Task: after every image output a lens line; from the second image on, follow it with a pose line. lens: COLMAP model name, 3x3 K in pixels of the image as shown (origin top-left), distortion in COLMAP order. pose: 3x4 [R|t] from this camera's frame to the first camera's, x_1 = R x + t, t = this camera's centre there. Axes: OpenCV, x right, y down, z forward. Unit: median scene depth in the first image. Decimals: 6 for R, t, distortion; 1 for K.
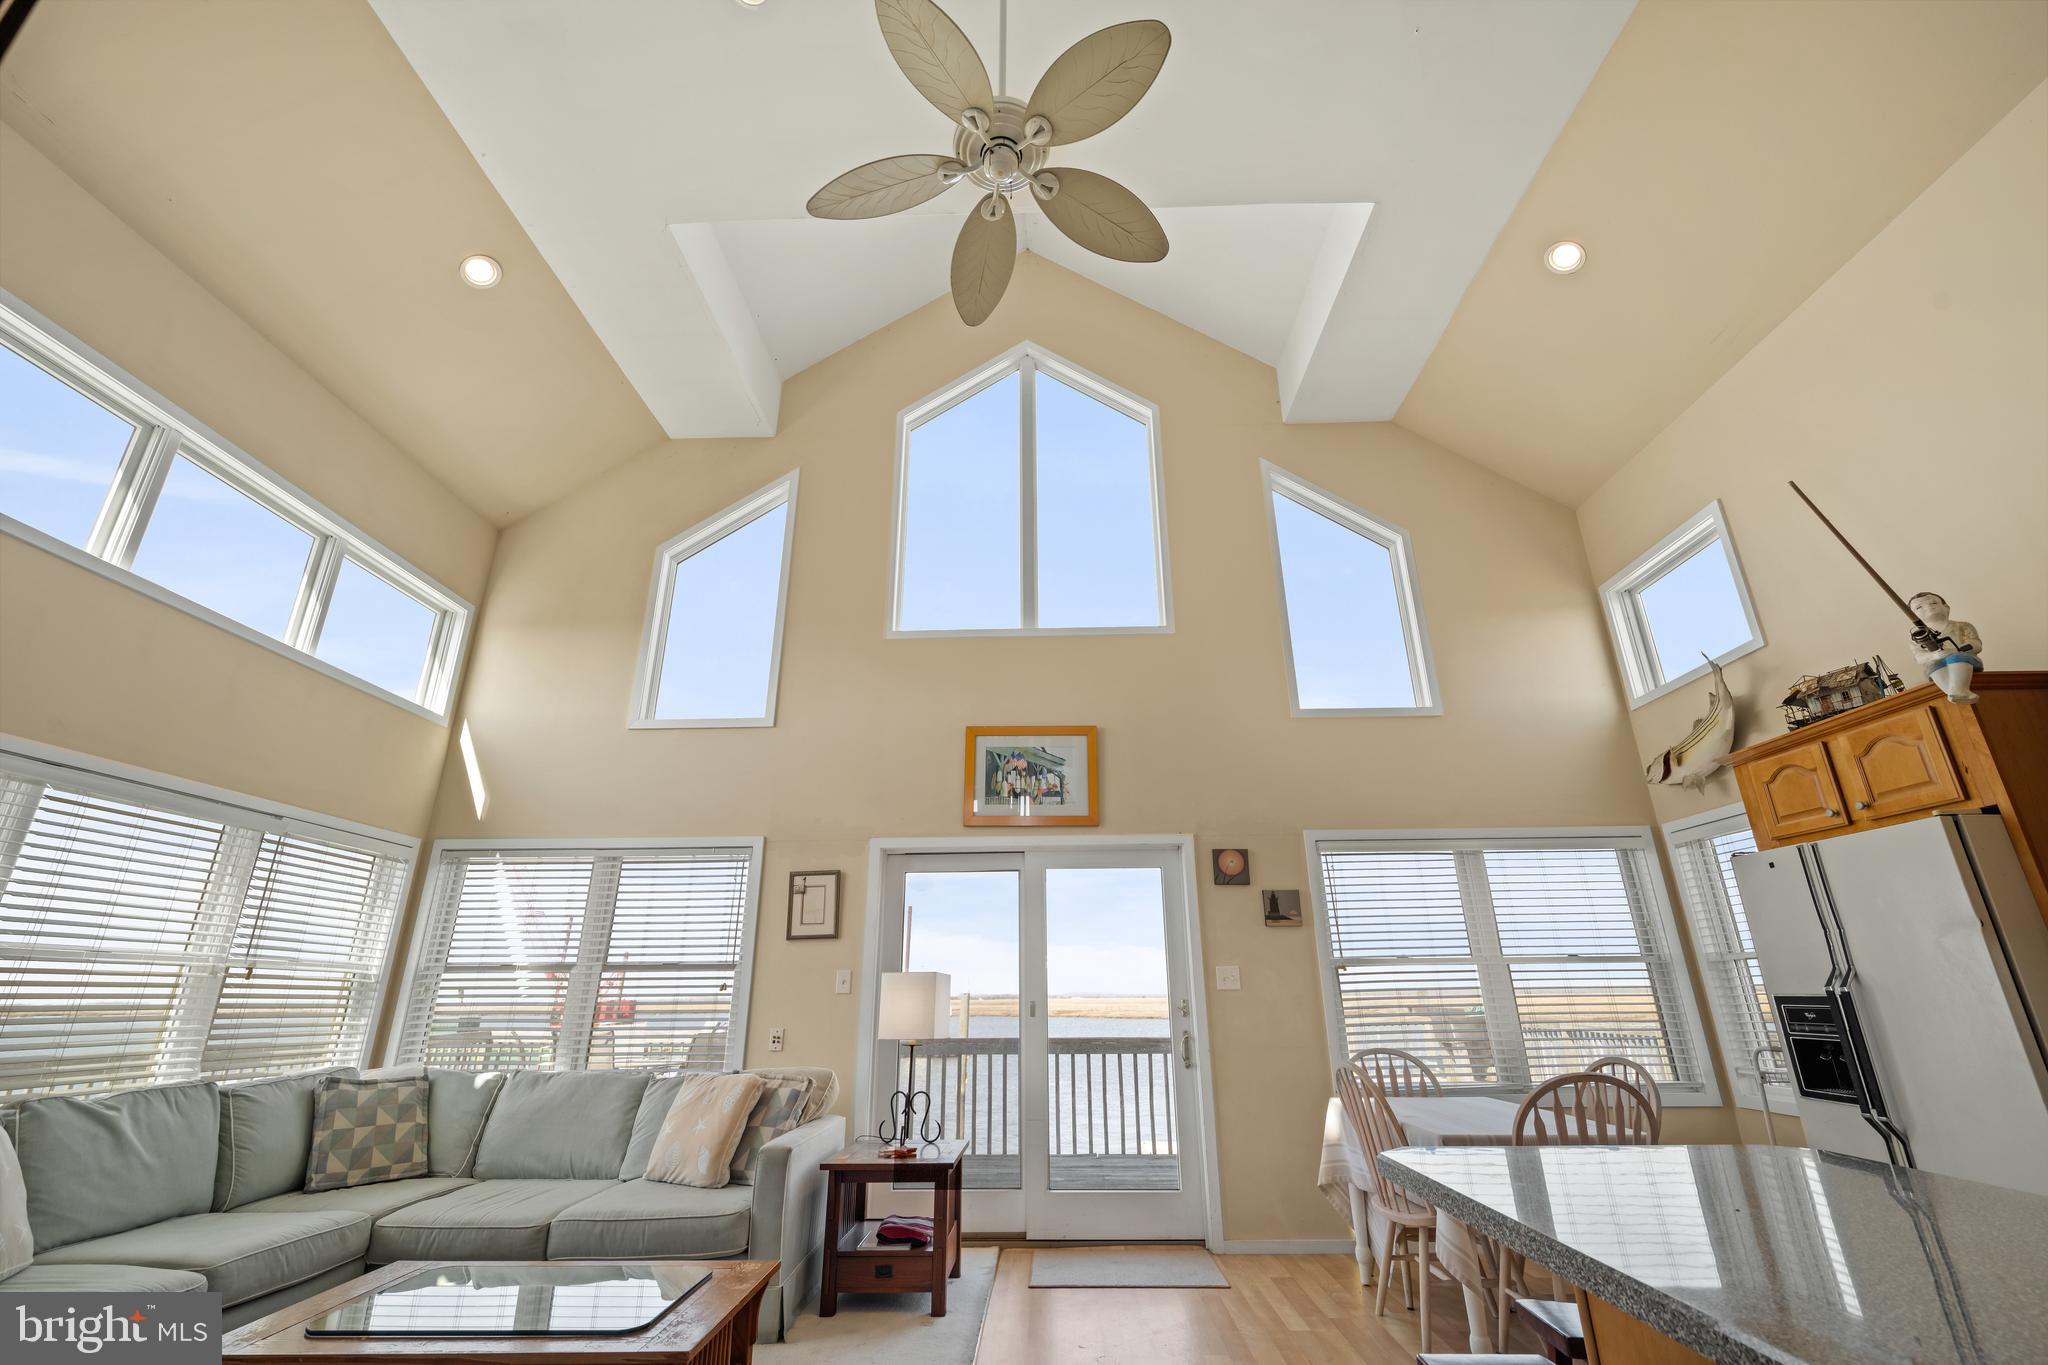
lens RADIAL K [[872.9, 0, 1024.0], [0, 872.9, 682.5], [0, 0, 1]] dist [0.000238, 0.000049]
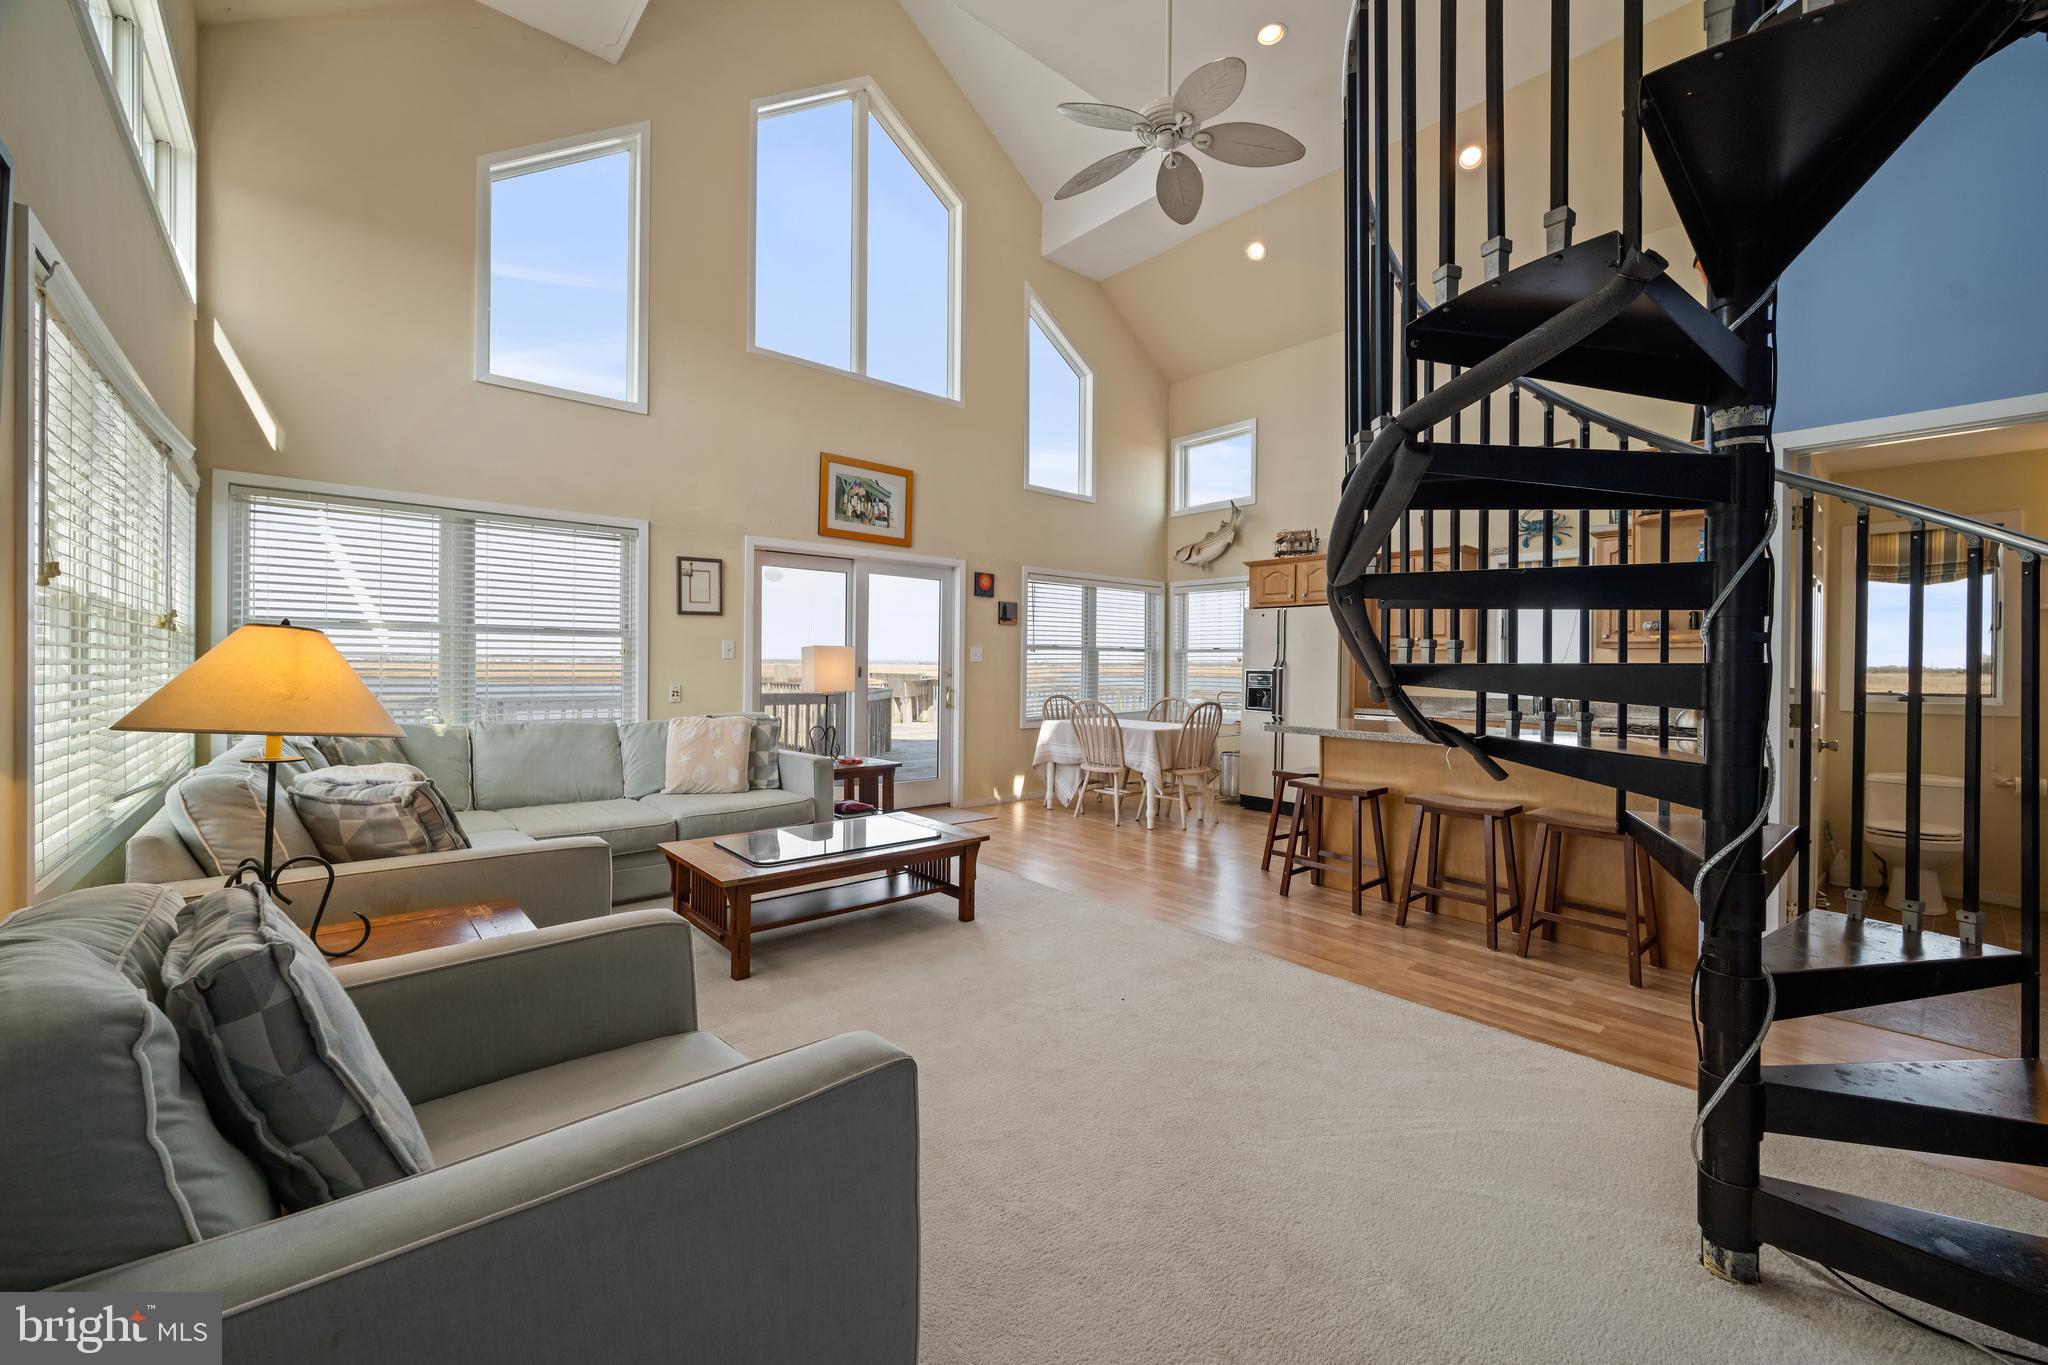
lens RADIAL K [[834.4, 0, 1024.0], [0, 834.4, 682.5], [0, 0, 1]] dist [-0.000979, -0.000111]
pose [[0.730450, 0.000715, 0.682966, -0.676906], [-0.247413, 0.932353, 0.263639, -0.027020], [-0.636576, -0.361550, 0.681214, -0.082837]]
